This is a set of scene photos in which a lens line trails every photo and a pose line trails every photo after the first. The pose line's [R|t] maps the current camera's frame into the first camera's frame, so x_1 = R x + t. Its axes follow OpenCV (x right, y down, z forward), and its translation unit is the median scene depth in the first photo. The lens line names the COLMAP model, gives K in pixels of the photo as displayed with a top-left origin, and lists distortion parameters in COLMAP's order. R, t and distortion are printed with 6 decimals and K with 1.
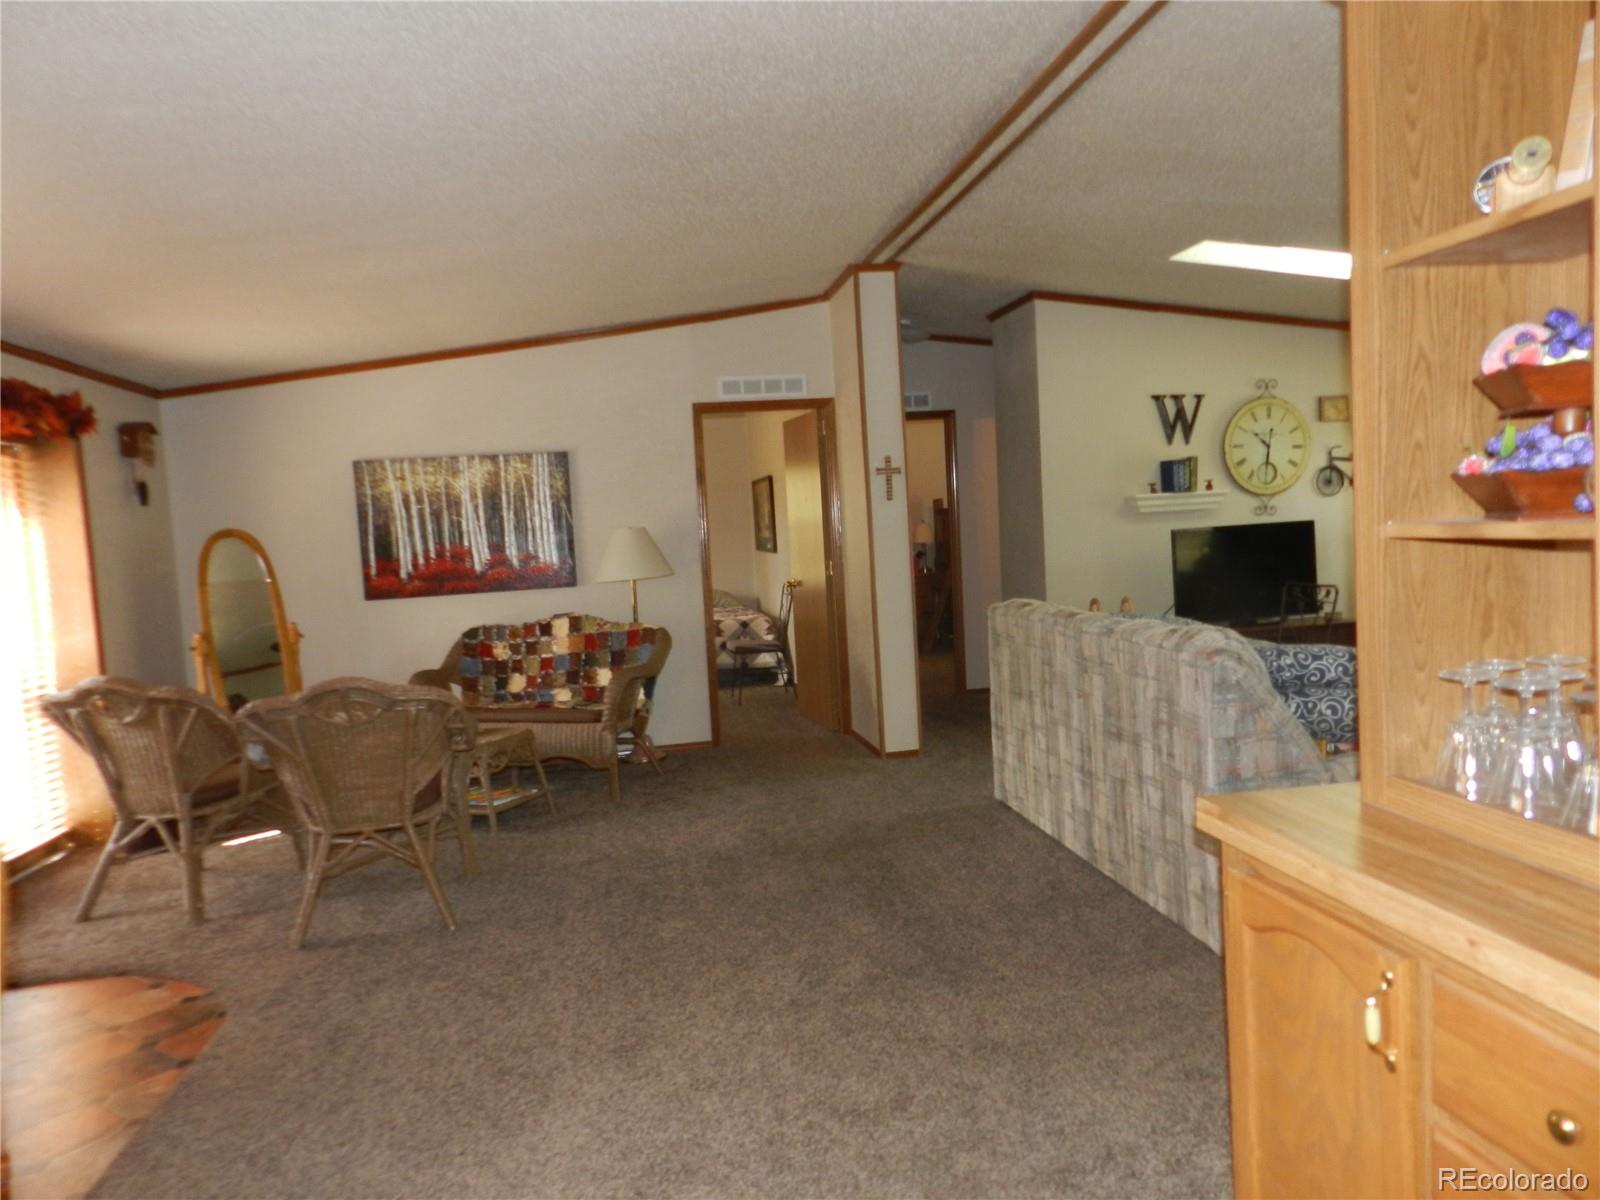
lens RADIAL K [[1099.8, 0, 808.9], [0, 1099.8, 594.2], [0, 0, 1]] dist [0.028218, -0.009966]
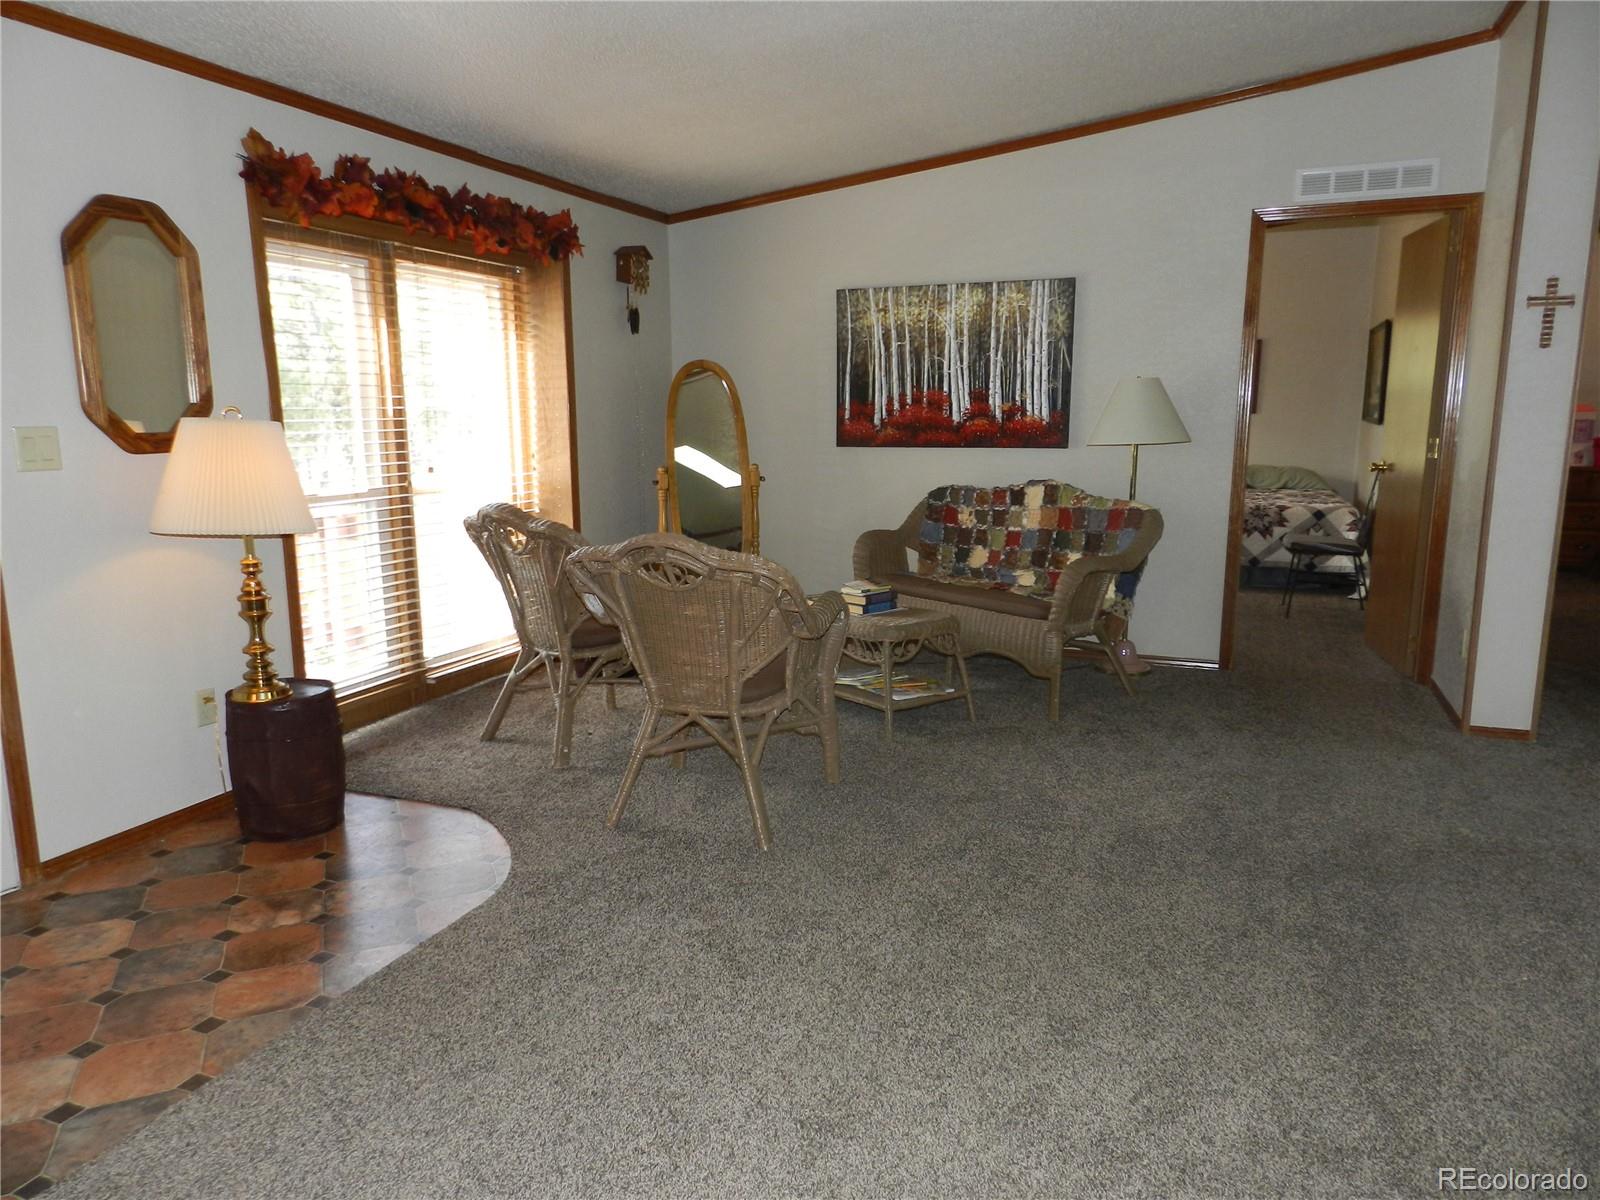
lens RADIAL K [[1099.8, 0, 798.7], [0, 1099.8, 597.3], [0, 0, 1]] dist [0.028218, -0.009966]
pose [[0.846901, 0.143200, -0.512106, 0.056927], [-0.076789, 0.985897, 0.148696, -0.004509], [0.526177, -0.086606, 0.845954, 0.201686]]
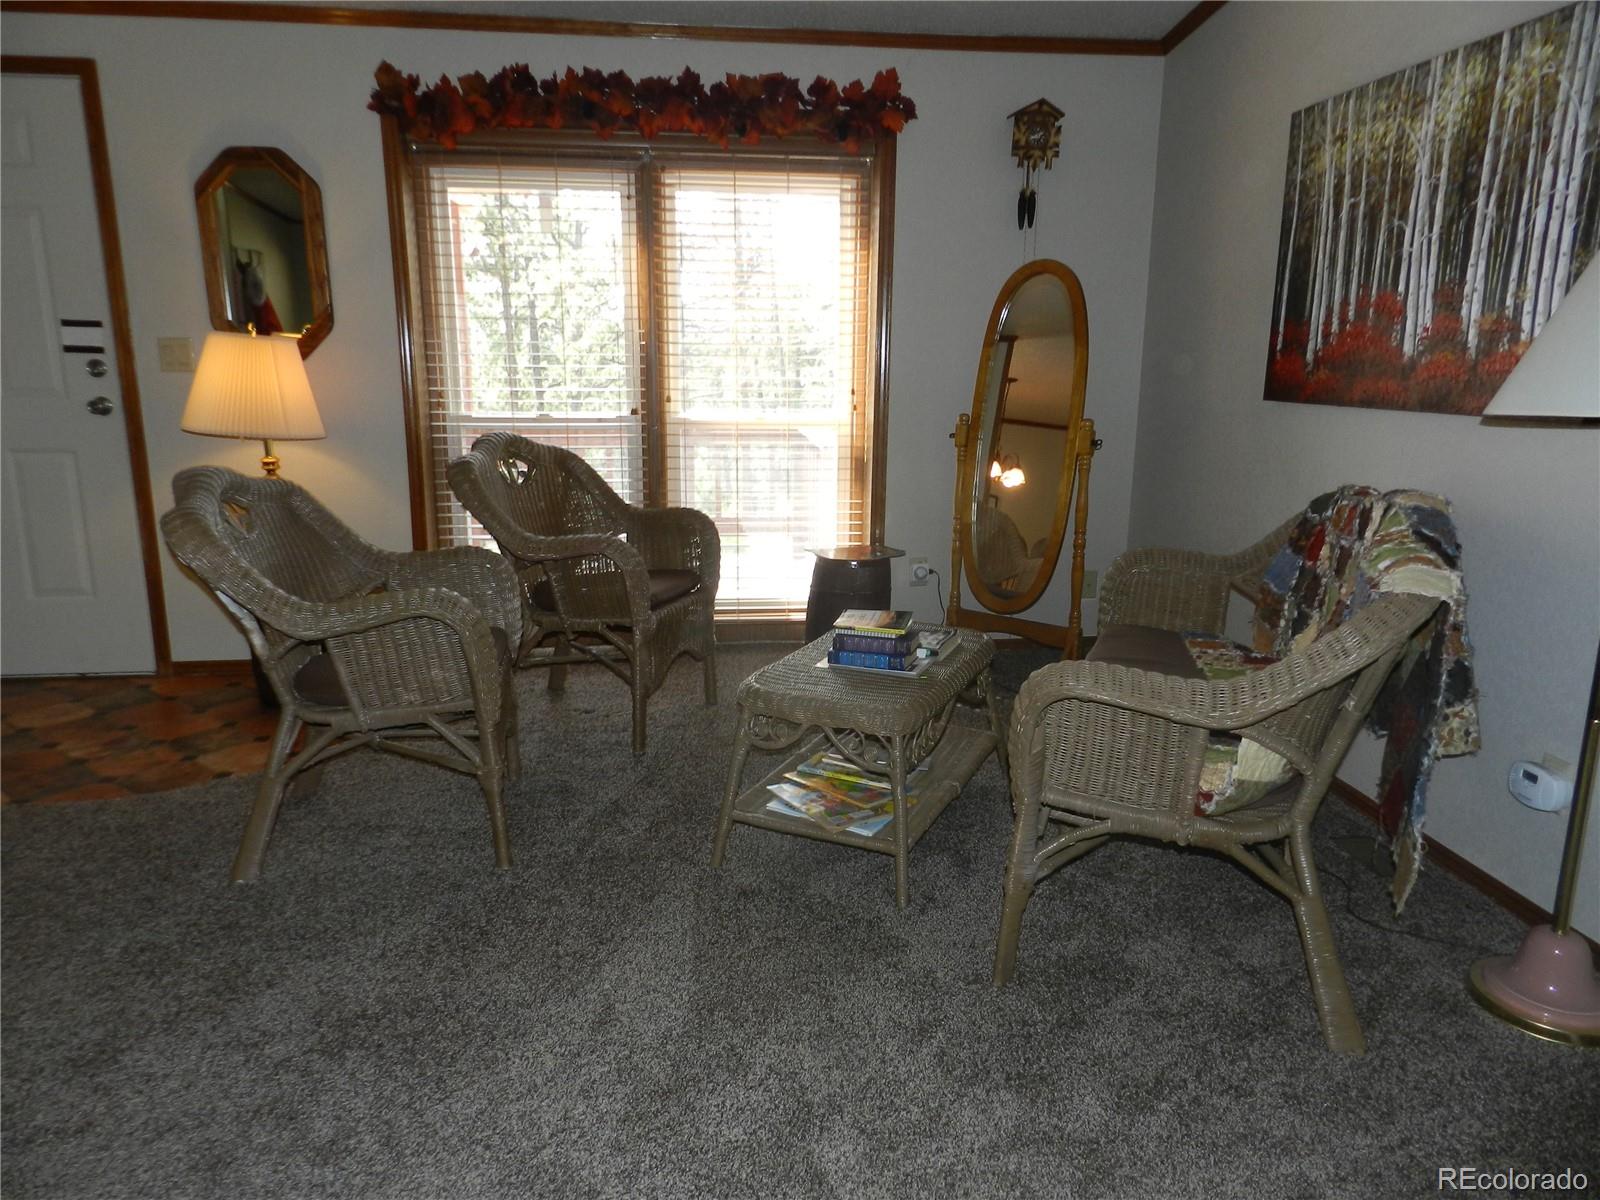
lens RADIAL K [[1099.8, 0, 797.8], [0, 1099.8, 597.6], [0, 0, 1]] dist [0.028218, -0.009966]
pose [[-0.066600, 0.271194, -0.960218, 0.140795], [-0.064704, 0.959155, 0.275382, -0.034617], [0.995680, 0.080471, -0.046333, 0.817771]]
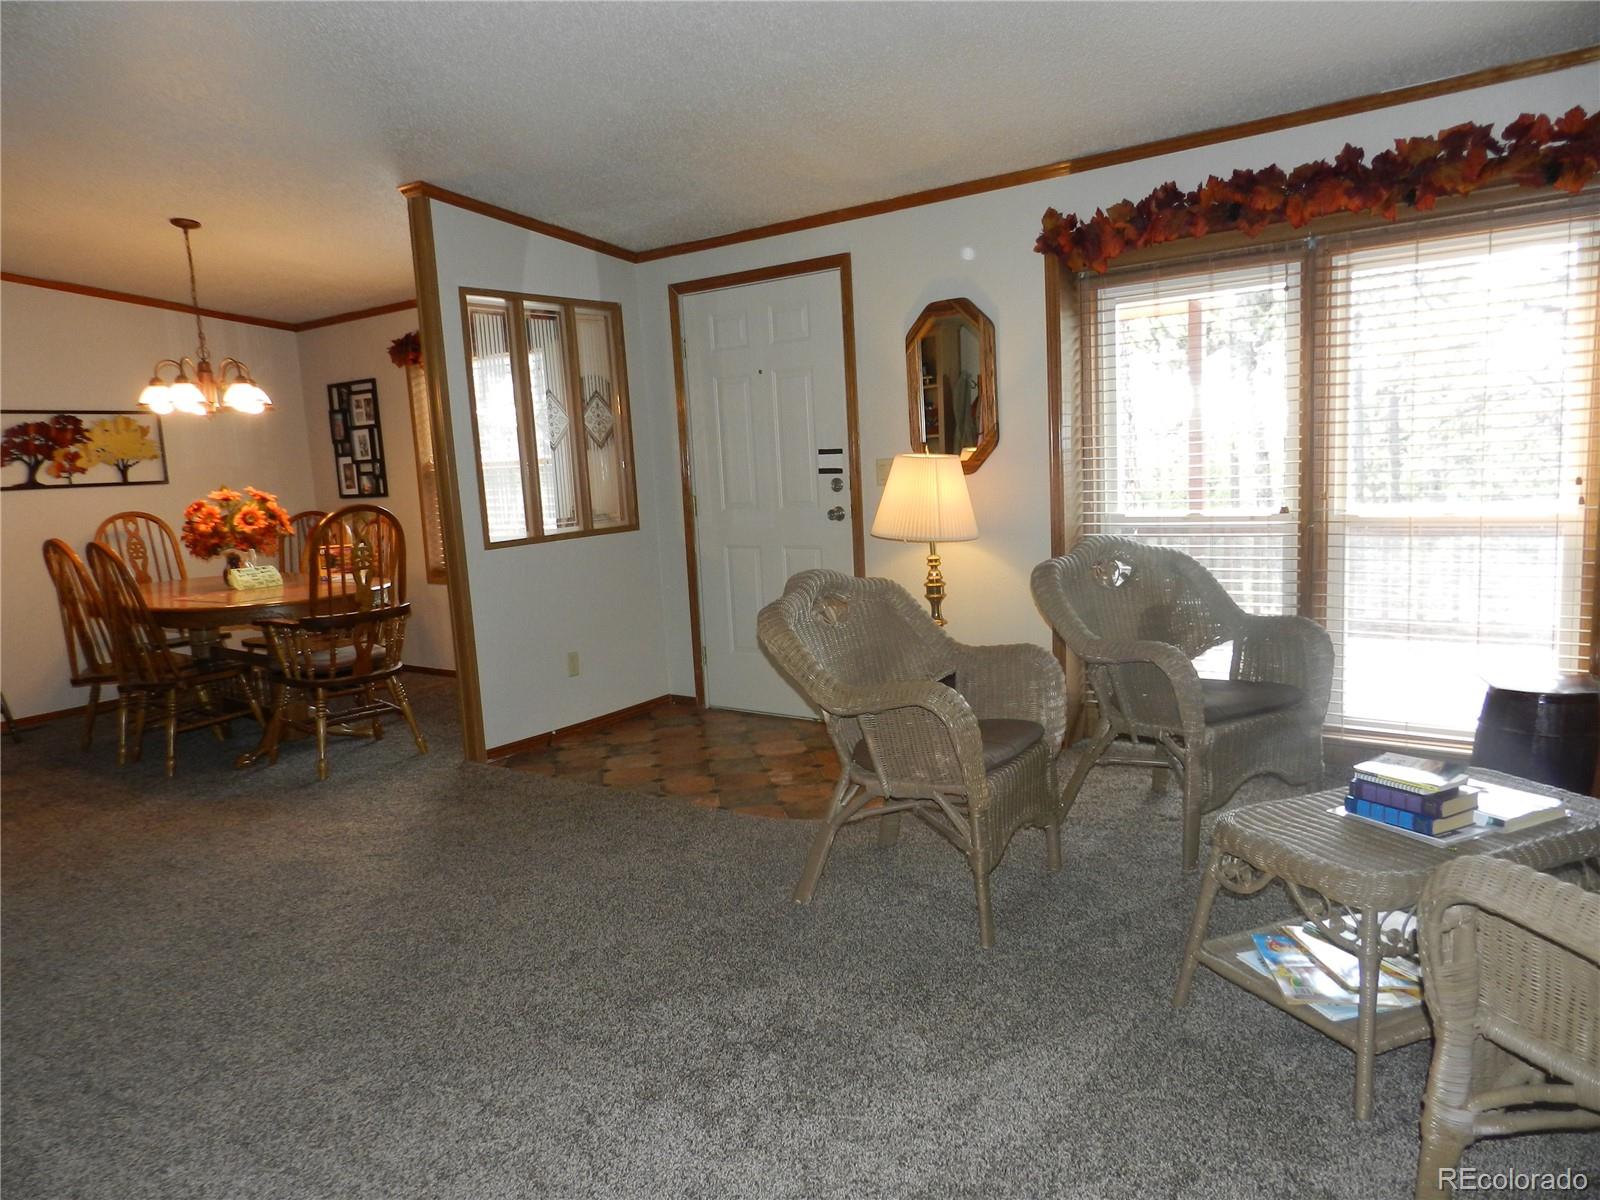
lens RADIAL K [[1099.8, 0, 787.8], [0, 1099.8, 596.5], [0, 0, 1]] dist [0.028218, -0.009966]
pose [[-0.724020, 0.183936, -0.664803, 0.107339], [0.052813, 0.975744, 0.212448, -0.053251], [0.687754, 0.118706, -0.716172, 0.942517]]
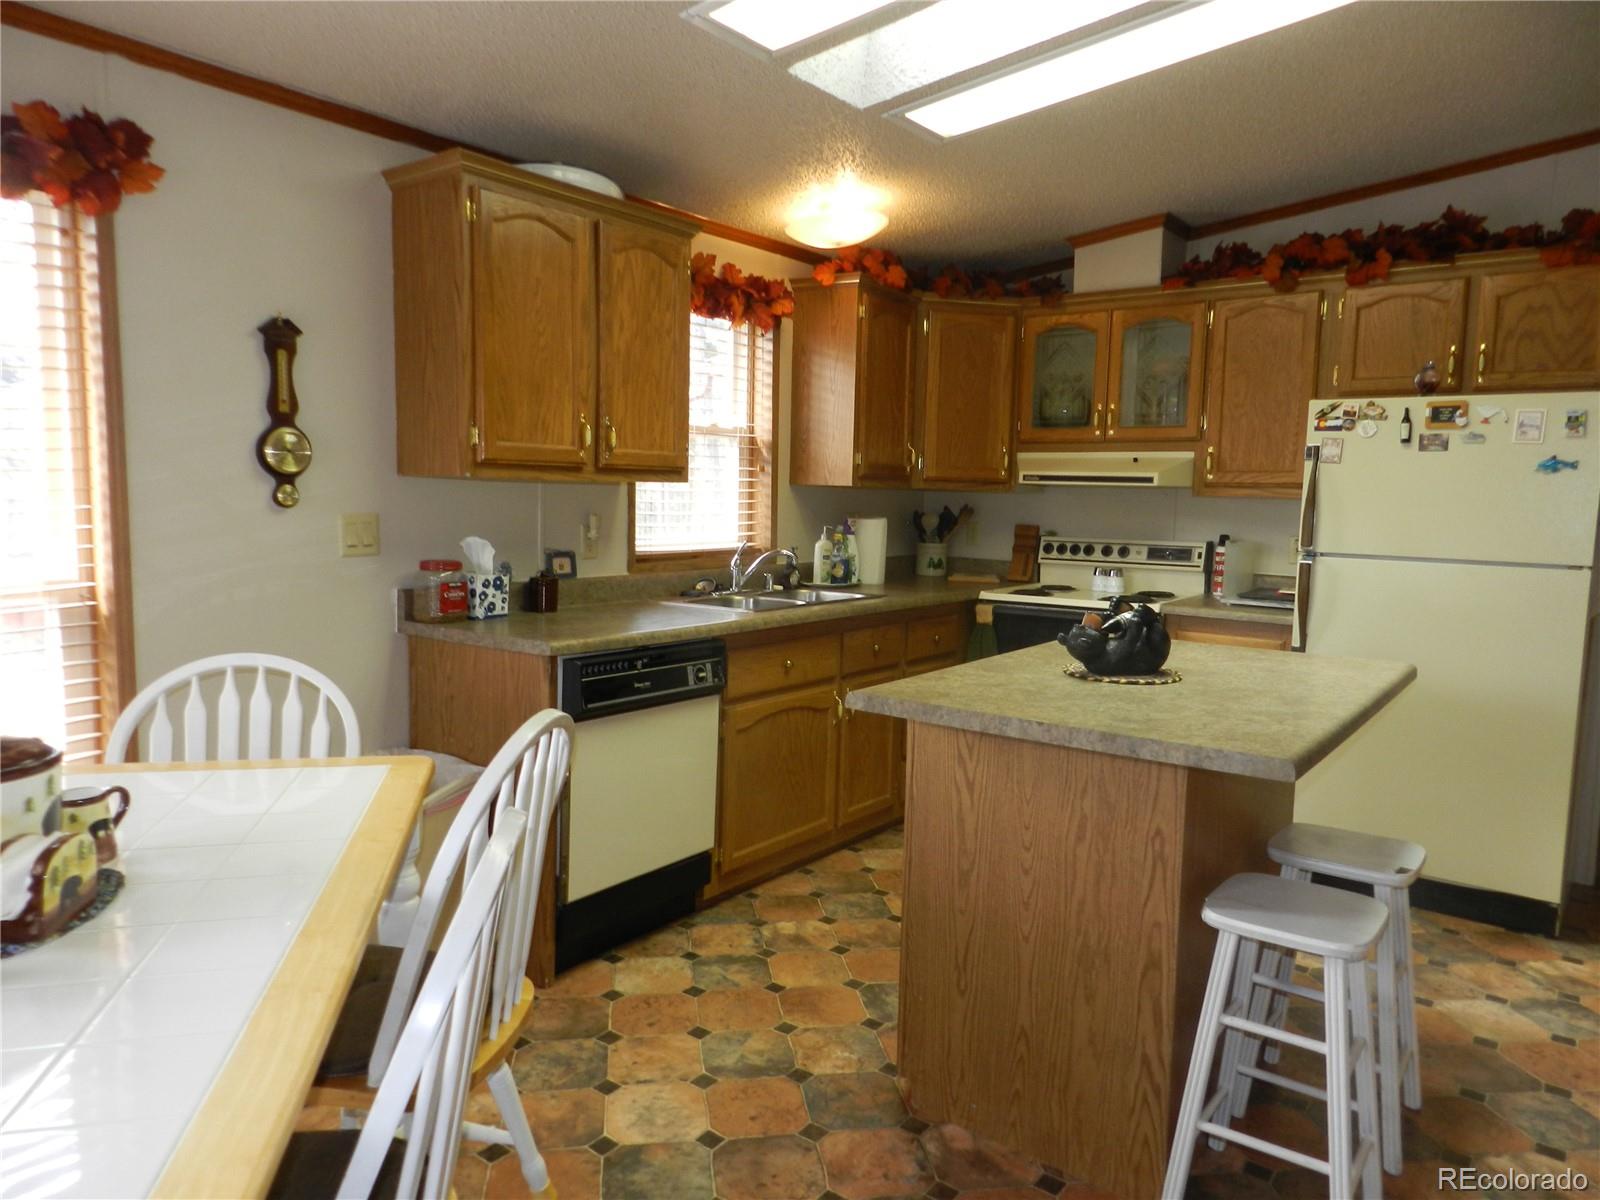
lens RADIAL K [[1099.8, 0, 801.4], [0, 1099.8, 599.3], [0, 0, 1]] dist [0.028218, -0.009966]
pose [[-0.691484, -0.043678, 0.721070, -0.707944], [0.050831, 0.992754, 0.108881, -0.010243], [-0.720601, 0.111942, -0.684253, 0.800288]]
